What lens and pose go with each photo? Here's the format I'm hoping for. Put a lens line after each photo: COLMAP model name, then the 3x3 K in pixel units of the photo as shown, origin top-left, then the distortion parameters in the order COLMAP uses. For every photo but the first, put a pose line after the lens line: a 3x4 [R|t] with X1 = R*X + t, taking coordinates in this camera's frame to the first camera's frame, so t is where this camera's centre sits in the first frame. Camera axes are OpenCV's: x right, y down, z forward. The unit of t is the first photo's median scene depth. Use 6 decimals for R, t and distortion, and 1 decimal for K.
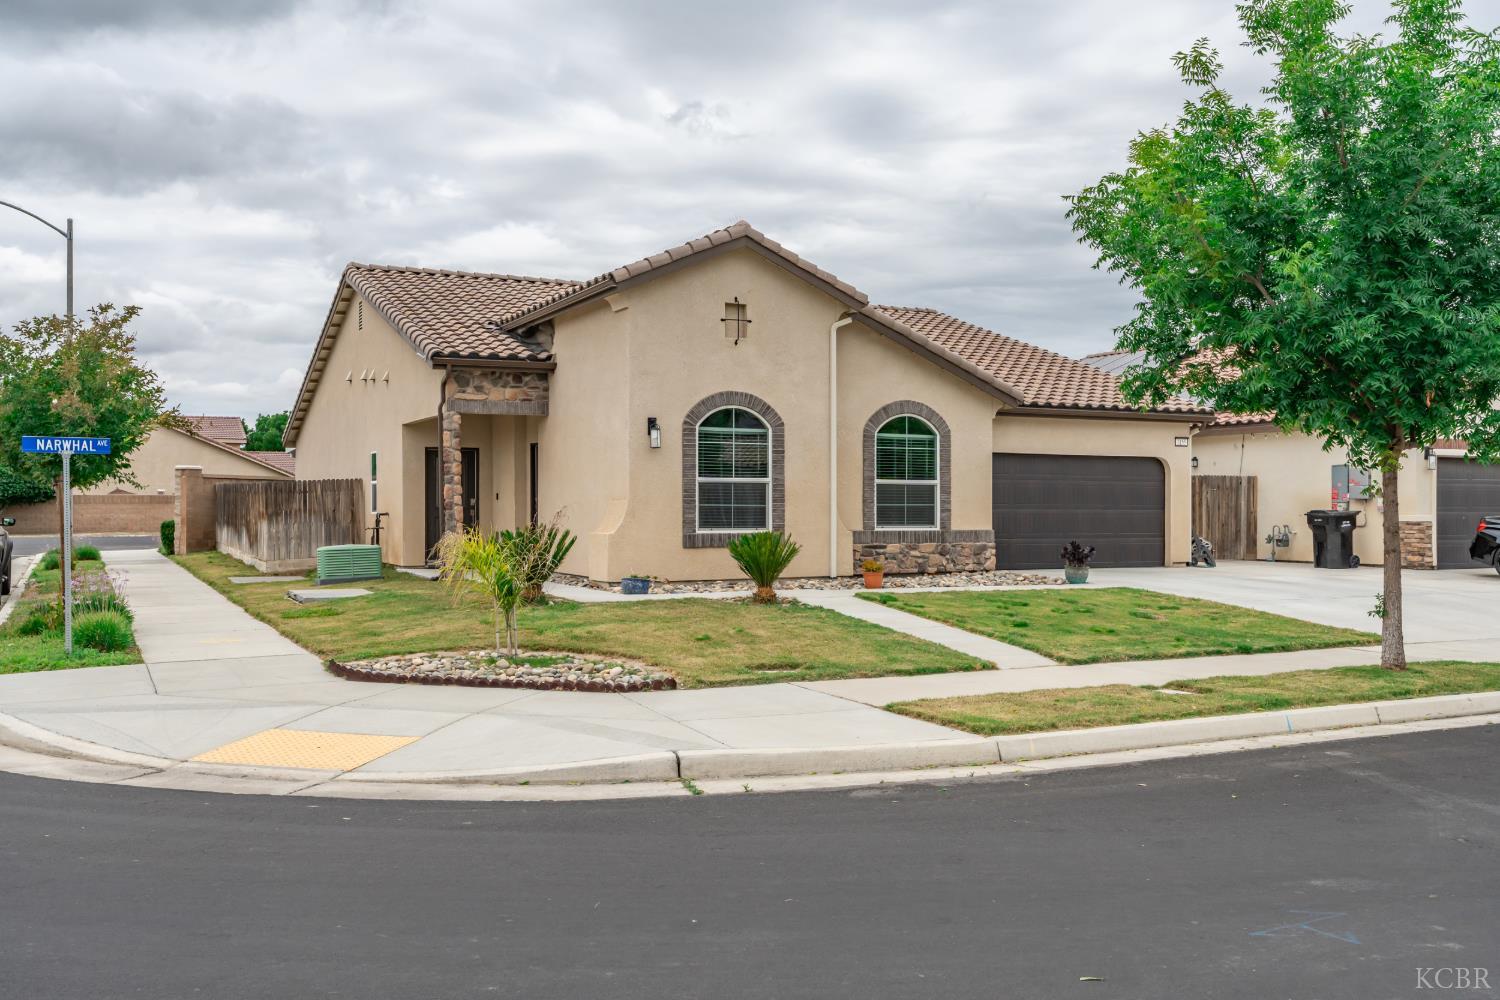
lens RADIAL K [[1326.0, 0, 750.0], [0, 1326.0, 500.0], [0, 0, 1]] dist [0.002460, 0.001227]
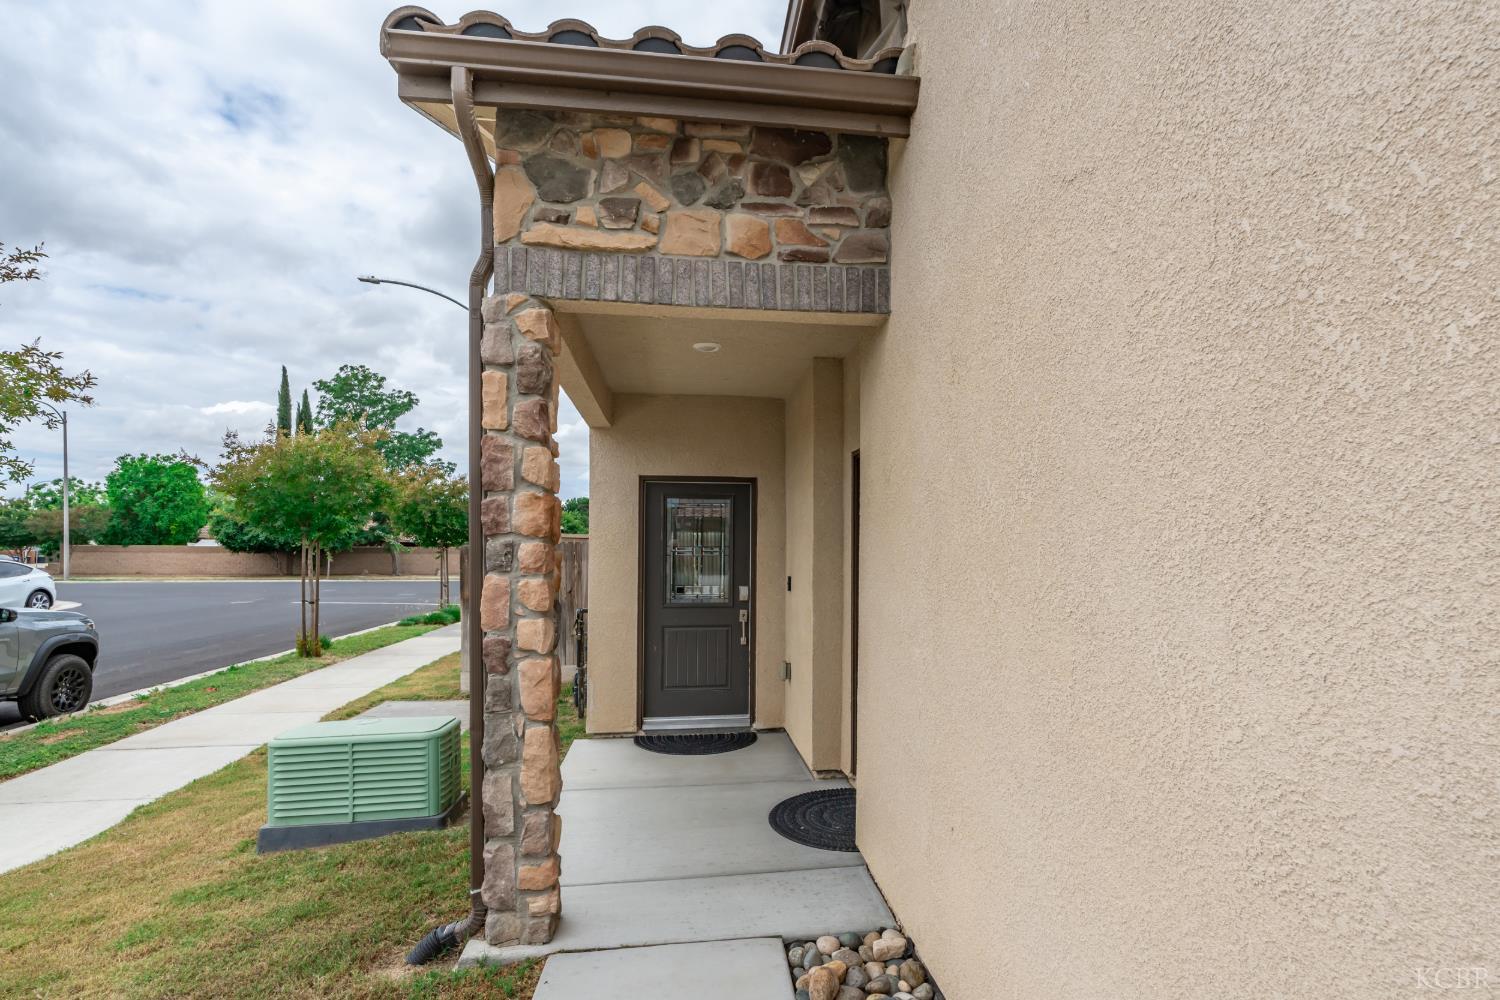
lens RADIAL K [[769.0, 0, 800.3], [0, 769.0, 534.1], [0, 0, 1]] dist [-0.000394, 0.000192]
pose [[0.952122, -0.002118, -0.305712, -0.124743], [-0.003490, 0.999836, -0.017797, -0.016948], [0.305699, 0.018011, 0.951958, 0.869641]]
